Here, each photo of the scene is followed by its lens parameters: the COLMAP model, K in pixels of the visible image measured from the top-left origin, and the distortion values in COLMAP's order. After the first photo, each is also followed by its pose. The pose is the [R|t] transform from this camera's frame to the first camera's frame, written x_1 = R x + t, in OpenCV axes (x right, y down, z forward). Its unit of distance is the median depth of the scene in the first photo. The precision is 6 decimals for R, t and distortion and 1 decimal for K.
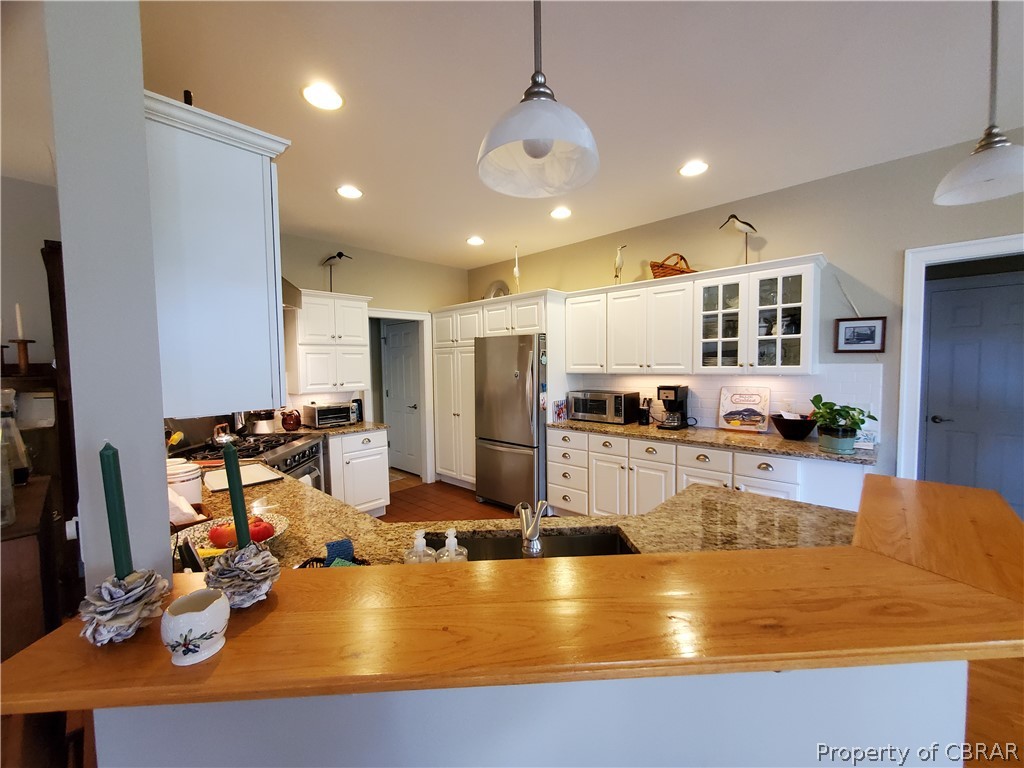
lens RADIAL K [[407.0, 0, 508.0], [0, 407.0, 386.6], [0, 0, 1]] dist [-0.000244, -0.001865]
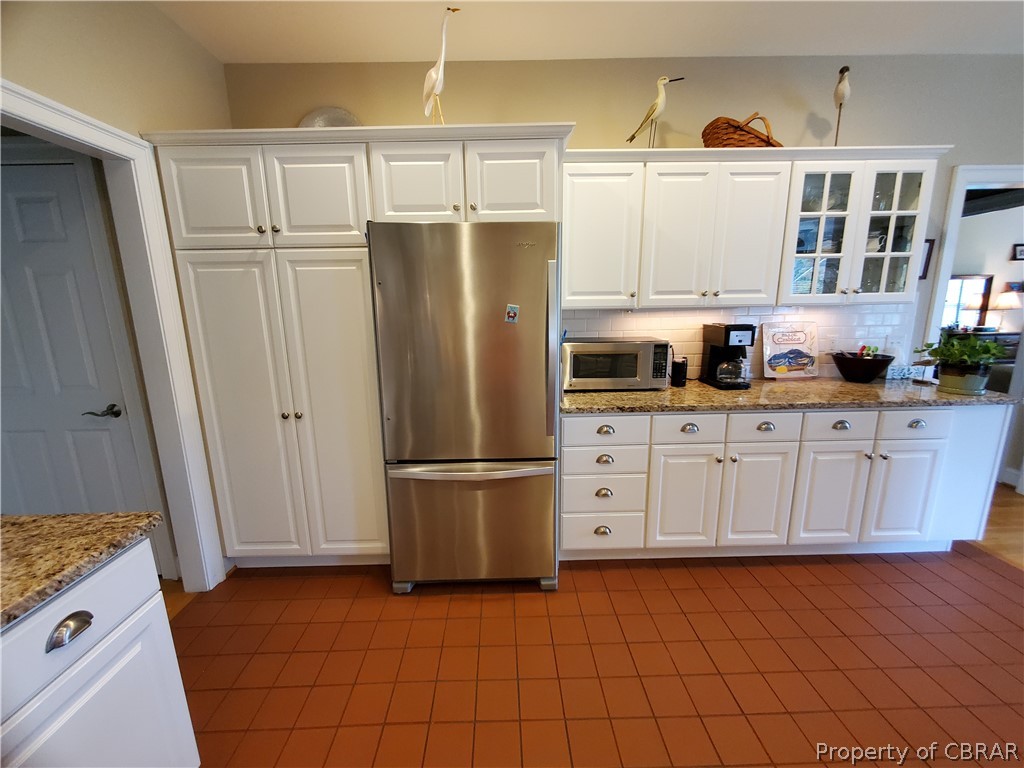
lens RADIAL K [[407.0, 0, 521.7], [0, 407.0, 384.8], [0, 0, 1]] dist [-0.000244, -0.001865]
pose [[0.720814, -0.135565, 0.679742, -0.335929], [0.045848, 0.987864, 0.148398, -0.020069], [-0.691610, -0.075802, 0.718282, 0.768099]]
